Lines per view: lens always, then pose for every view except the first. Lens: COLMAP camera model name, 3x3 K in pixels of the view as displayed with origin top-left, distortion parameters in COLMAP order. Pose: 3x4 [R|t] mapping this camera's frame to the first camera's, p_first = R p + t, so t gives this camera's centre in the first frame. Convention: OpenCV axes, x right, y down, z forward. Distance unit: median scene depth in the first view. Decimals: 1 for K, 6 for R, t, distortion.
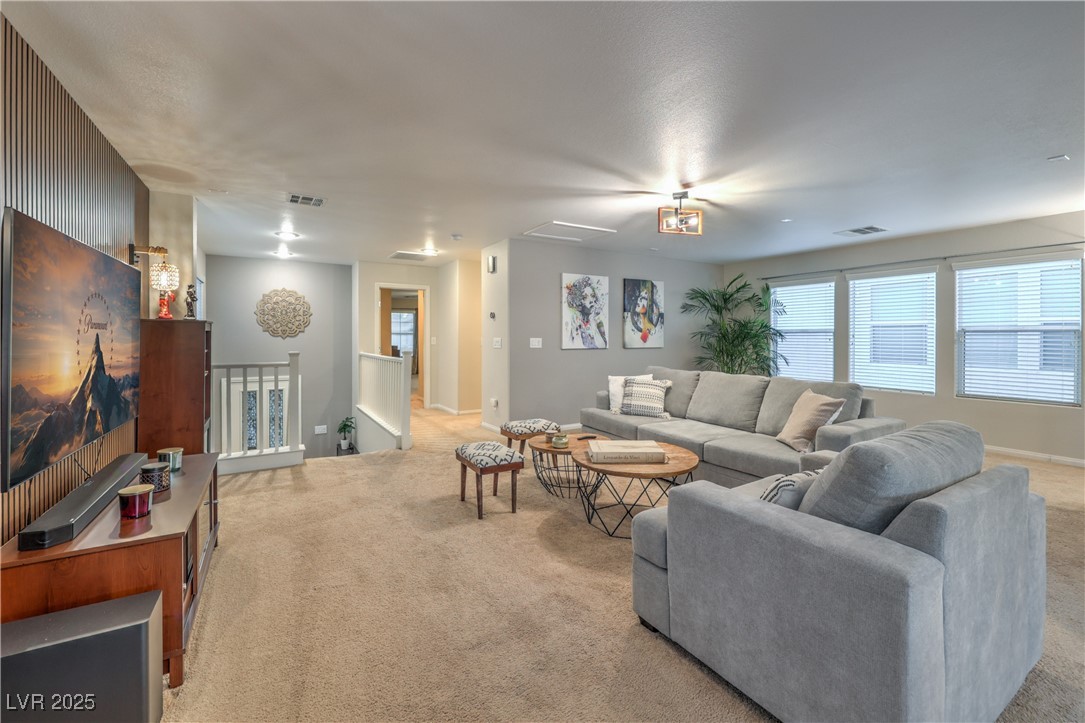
lens RADIAL K [[448.0, 0, 533.2], [0, 448.0, 339.3], [0, 0, 1]] dist [-0.000216, 0.000001]
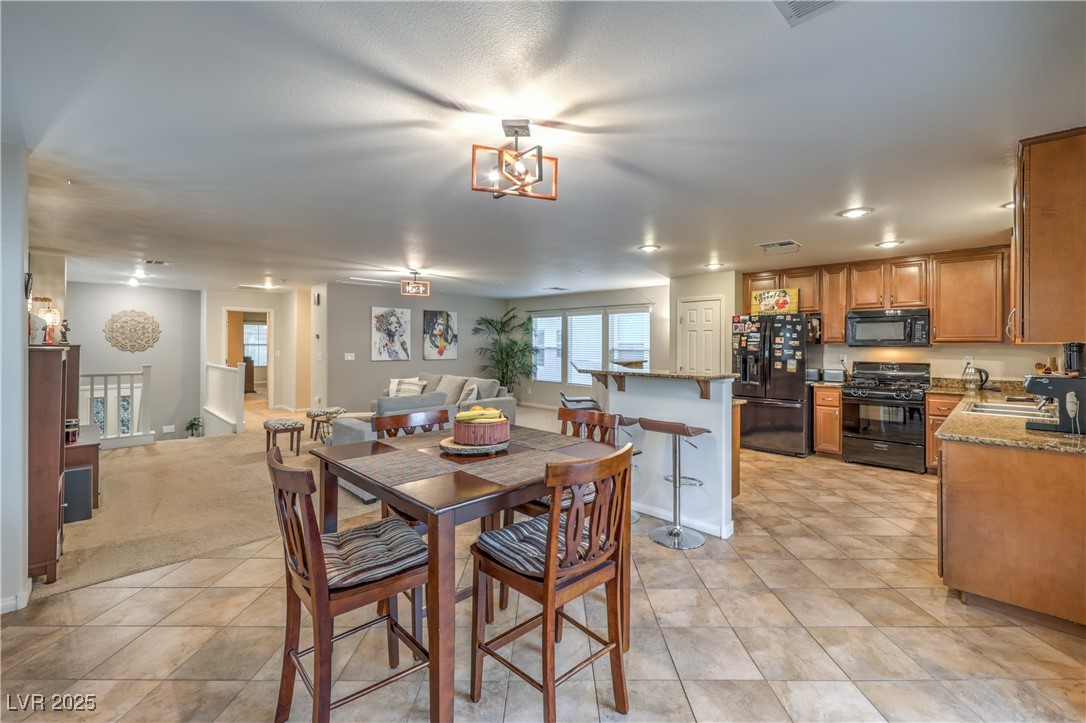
lens RADIAL K [[454.6, 0, 550.1], [0, 454.6, 344.0], [0, 0, 1]] dist [0.002188, 0.000218]
pose [[0.968333, 0.005120, 0.249611, 0.238967], [-0.003789, 0.999976, -0.005811, -0.023699], [-0.249635, 0.004681, 0.968329, -0.500270]]
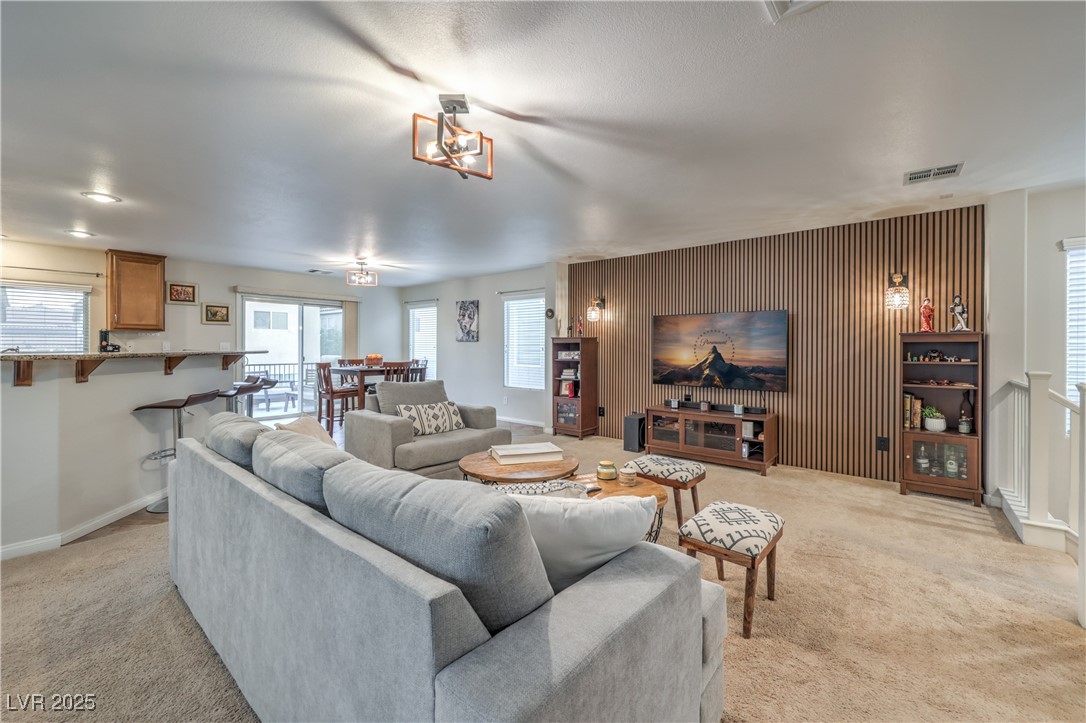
lens RADIAL K [[454.6, 0, 550.1], [0, 454.6, 344.0], [0, 0, 1]] dist [0.002188, 0.000218]
pose [[-0.941032, -0.007080, -0.338244, 0.247950], [-0.008860, 0.999954, 0.003719, -0.005644], [0.338202, 0.006497, -0.941051, 0.969511]]
